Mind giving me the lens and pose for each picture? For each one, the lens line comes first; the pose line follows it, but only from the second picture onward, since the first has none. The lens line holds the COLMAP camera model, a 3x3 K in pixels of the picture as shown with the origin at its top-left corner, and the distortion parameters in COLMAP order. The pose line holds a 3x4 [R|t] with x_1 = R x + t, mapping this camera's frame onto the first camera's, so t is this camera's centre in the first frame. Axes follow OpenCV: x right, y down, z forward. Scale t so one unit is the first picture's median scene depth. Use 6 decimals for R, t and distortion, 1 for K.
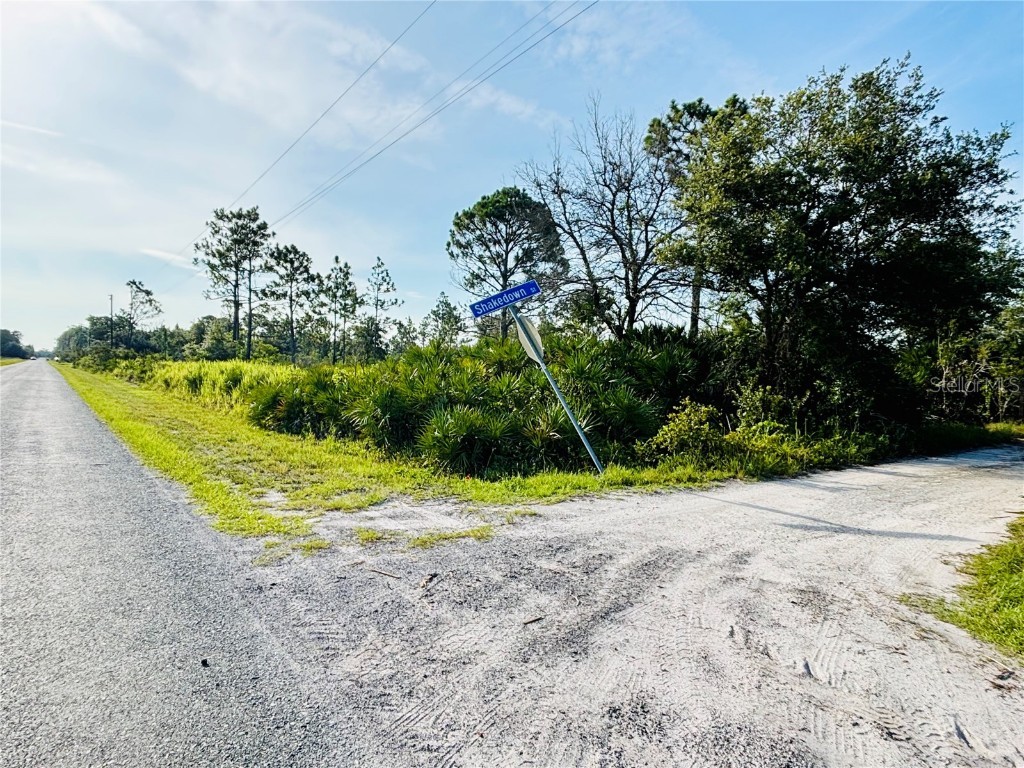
lens RADIAL K [[646.5, 0, 512.0], [0, 646.5, 384.0], [0, 0, 1]] dist [0.019400, -0.001244]
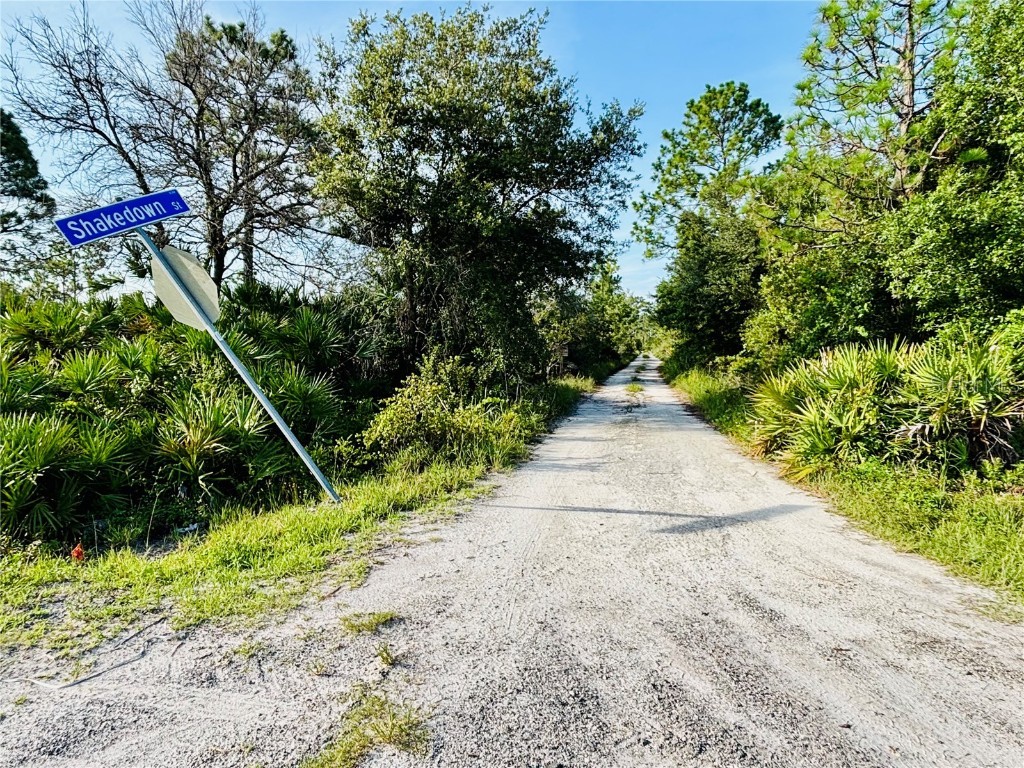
lens RADIAL K [[646.5, 0, 512.0], [0, 646.5, 384.0], [0, 0, 1]] dist [0.019400, -0.001244]
pose [[0.748303, -0.068064, 0.659856, -0.089859], [0.038240, 0.997494, 0.059526, -0.006156], [-0.662254, -0.019311, 0.749031, 0.233502]]
